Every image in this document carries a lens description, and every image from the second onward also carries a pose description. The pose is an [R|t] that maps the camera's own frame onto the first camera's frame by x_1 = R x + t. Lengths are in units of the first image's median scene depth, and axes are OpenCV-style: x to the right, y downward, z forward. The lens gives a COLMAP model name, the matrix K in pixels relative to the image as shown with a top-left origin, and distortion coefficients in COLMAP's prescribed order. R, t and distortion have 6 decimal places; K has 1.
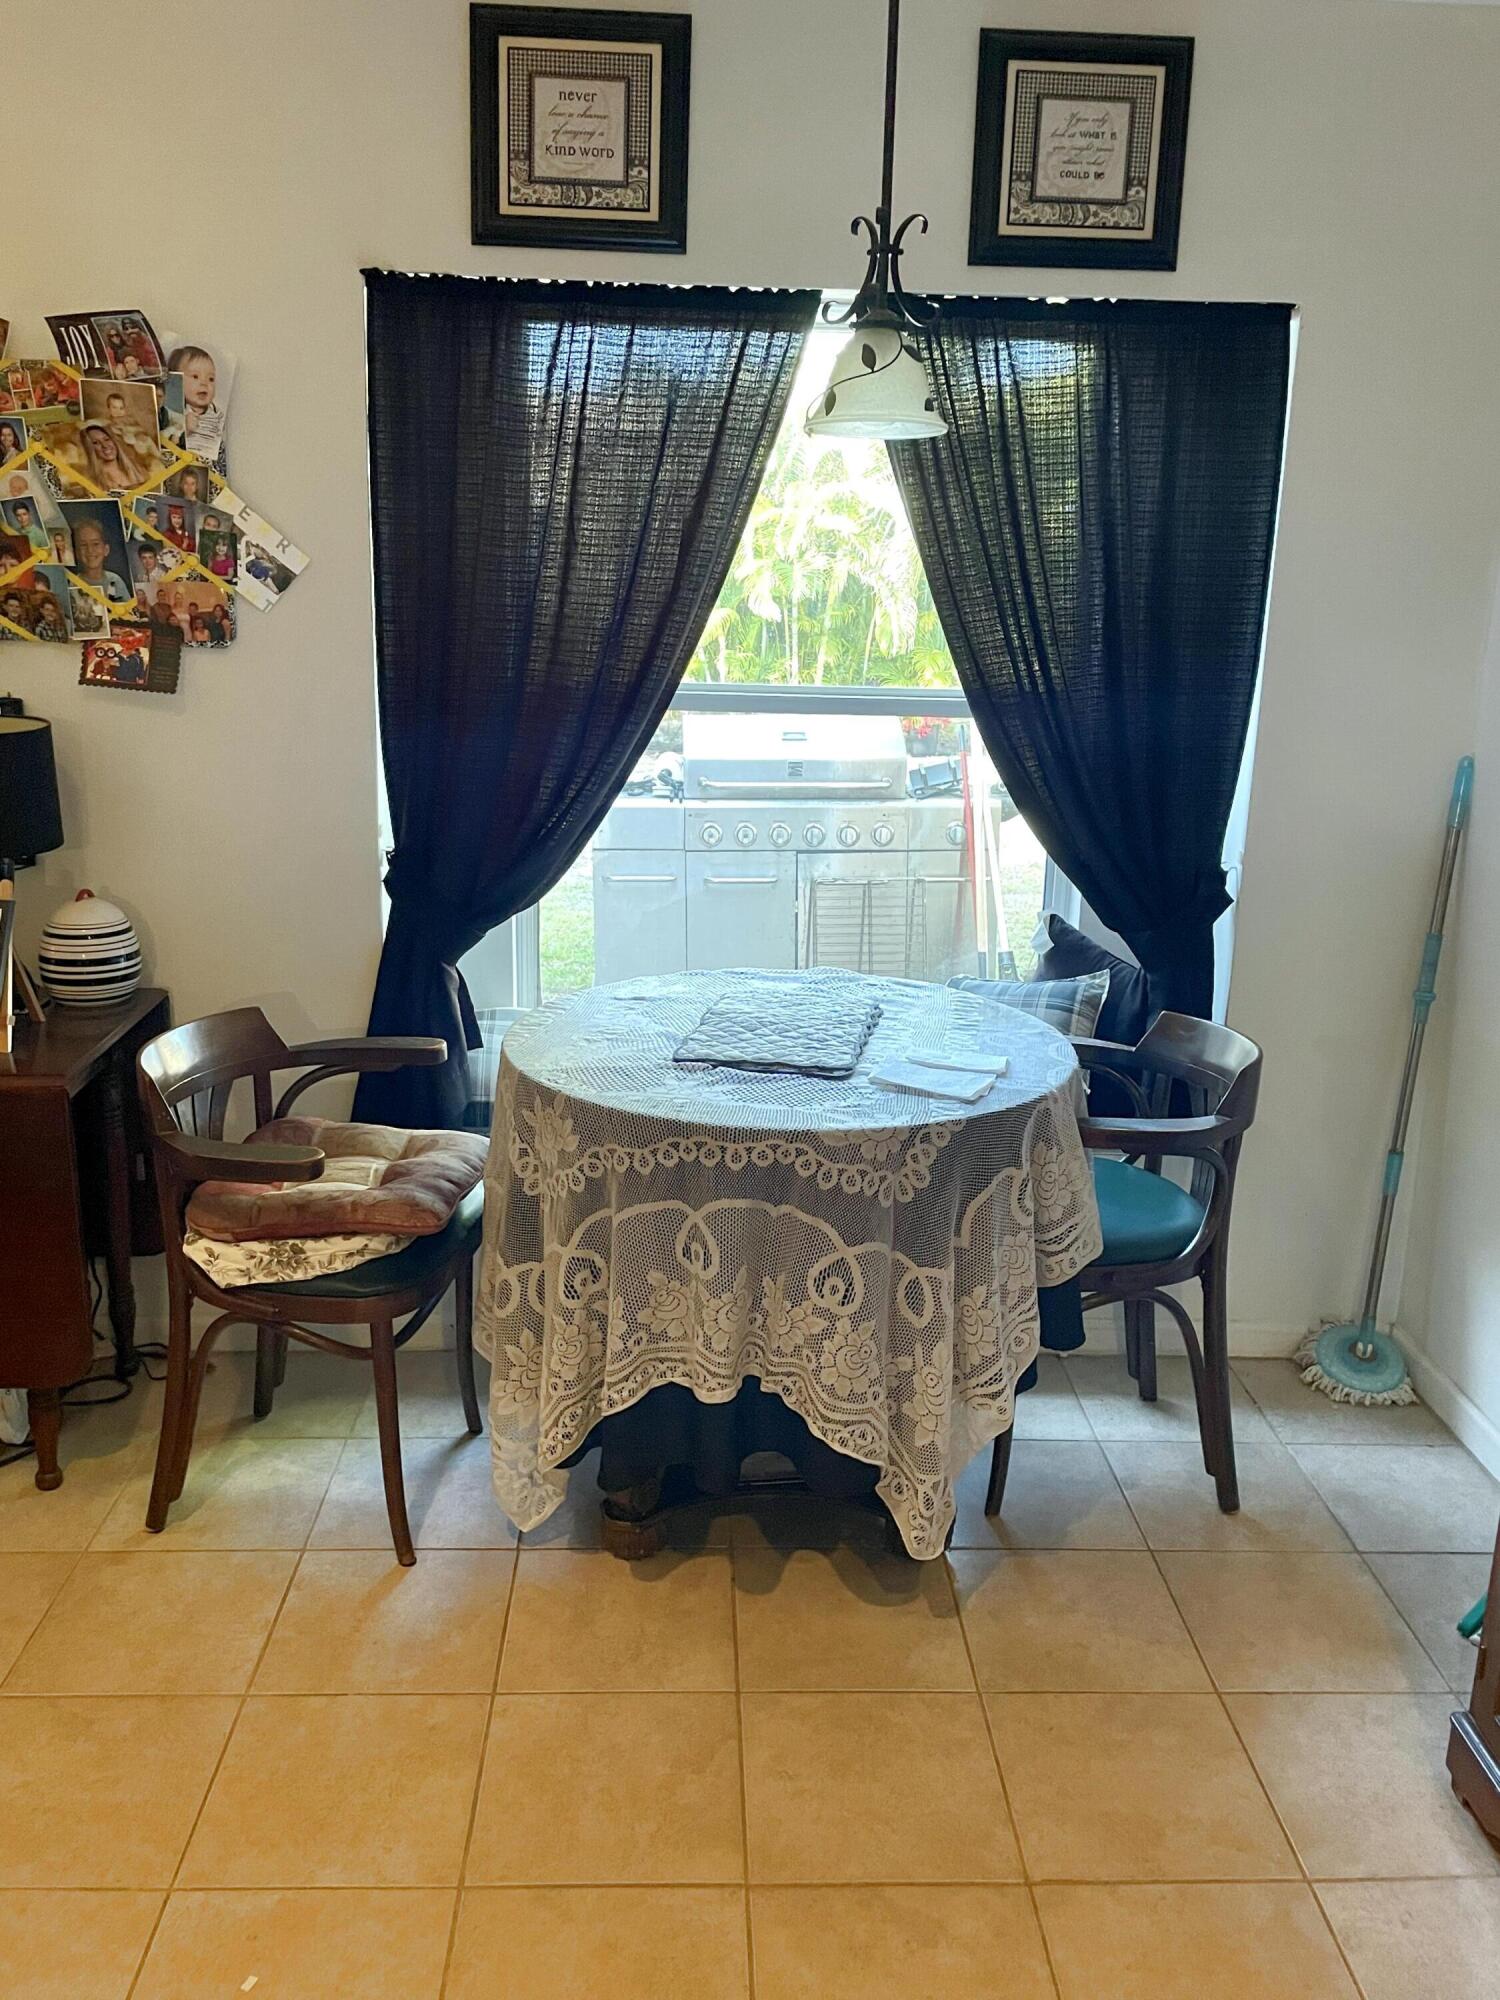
lens RADIAL K [[1597.5, 0, 741.3], [0, 1597.5, 985.0], [0, 0, 1]] dist [0.052203, -0.005791]
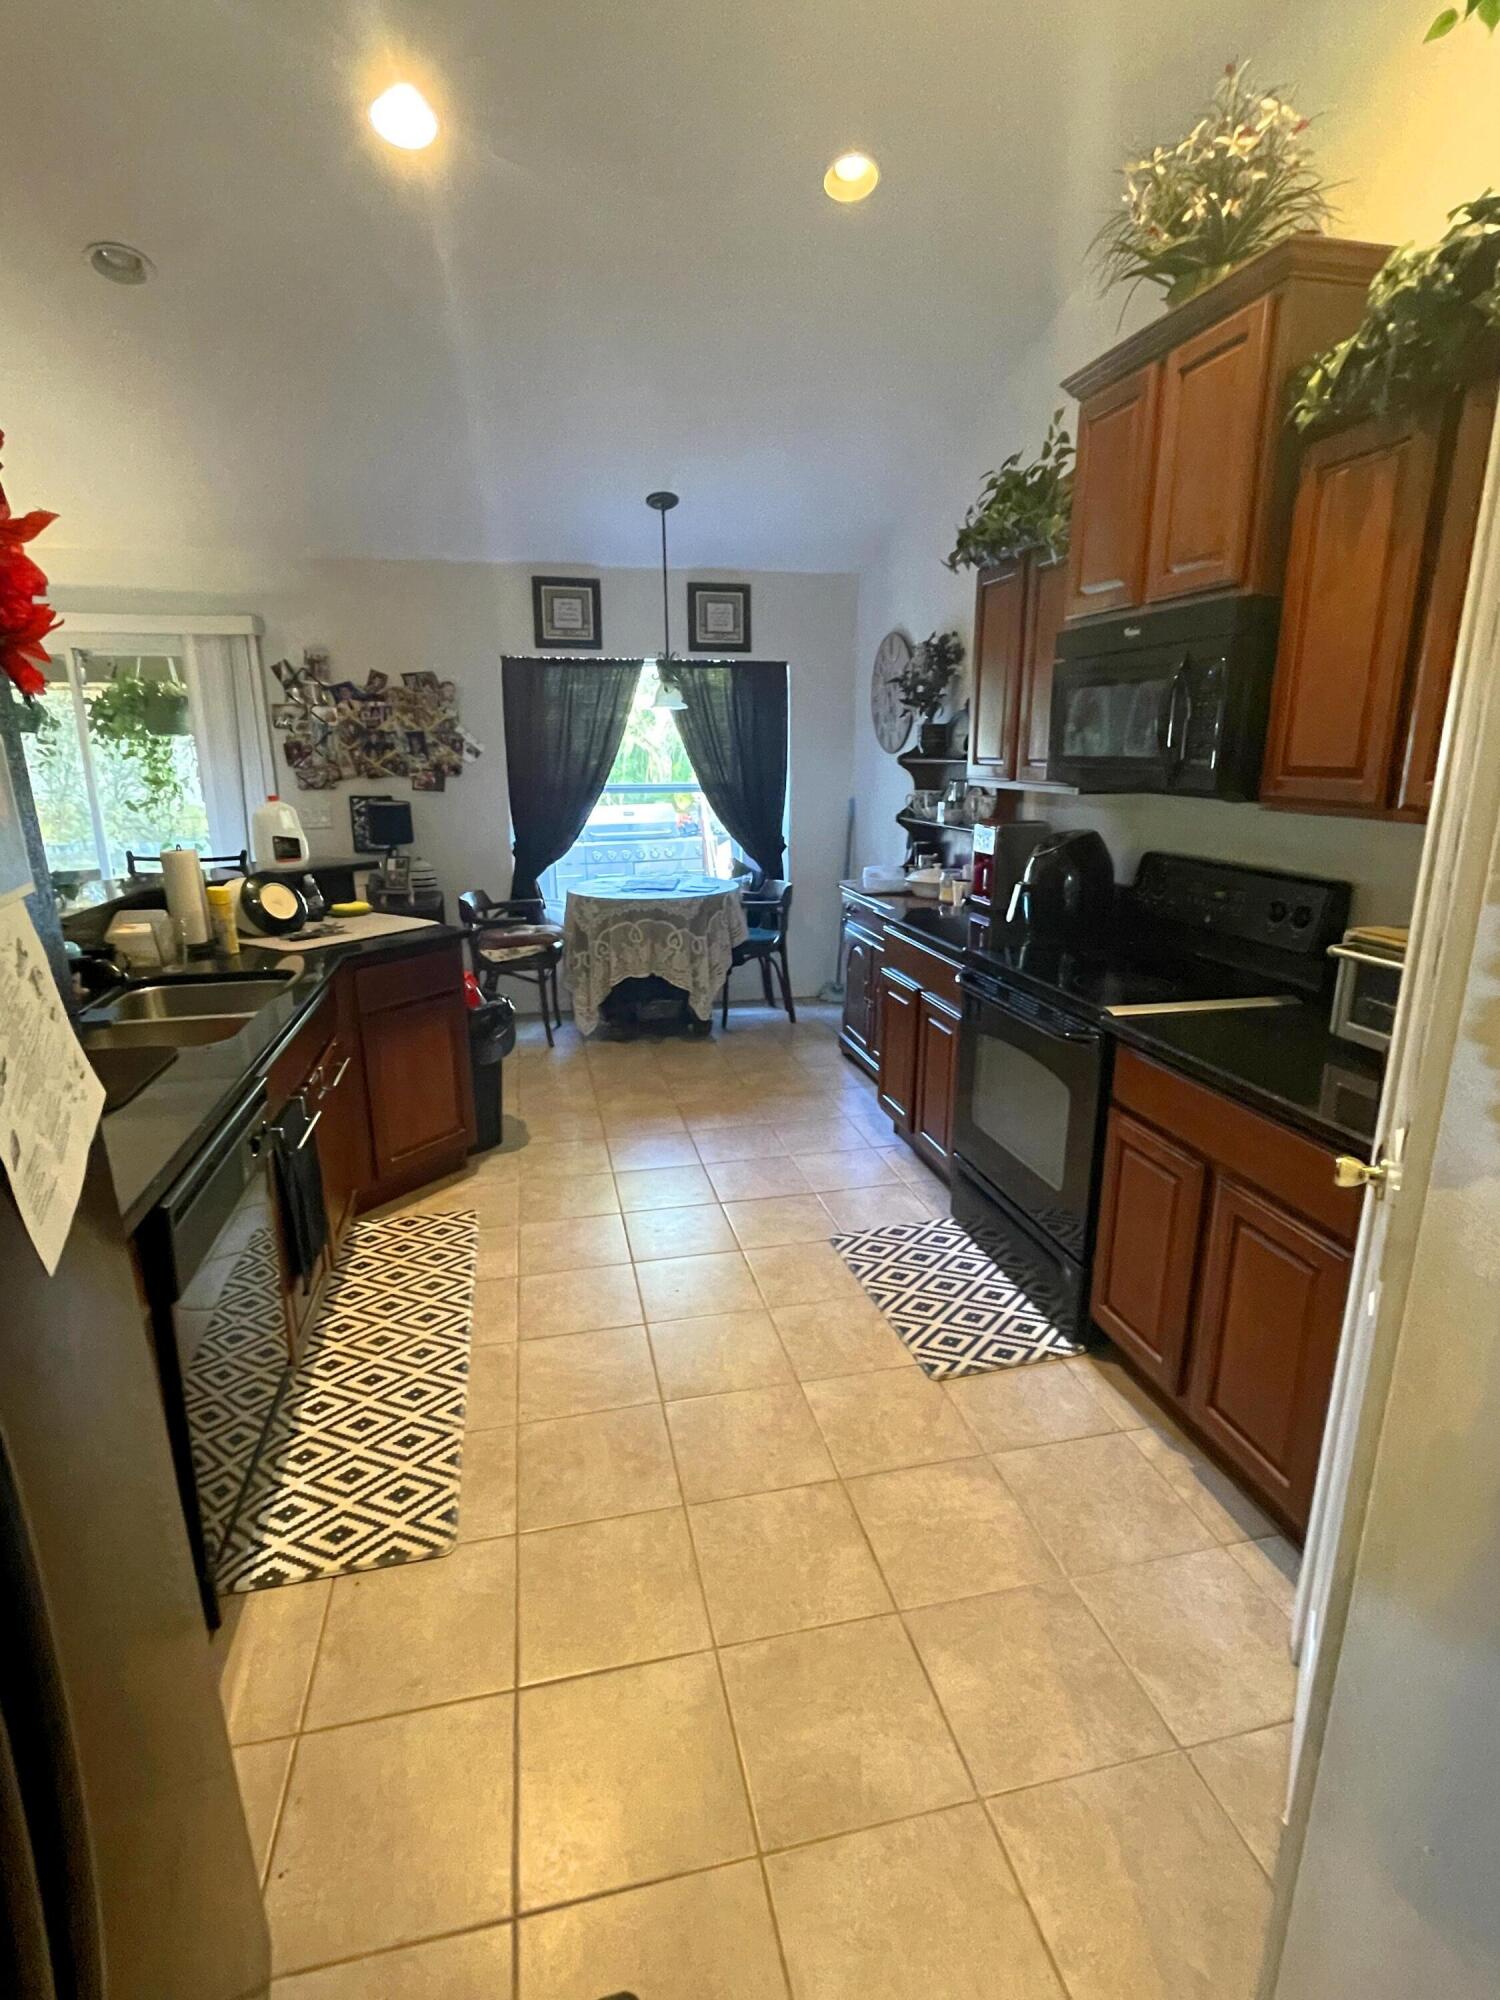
lens RADIAL K [[991.3, 0, 742.4], [0, 991.3, 1009.1], [0, 0, 1]] dist [0.005588, 0.000141]
pose [[0.983083, -0.074741, 0.167216, -0.144067], [0.072708, 0.997186, 0.018259, 0.249583], [-0.168110, -0.005793, 0.985751, -1.007608]]
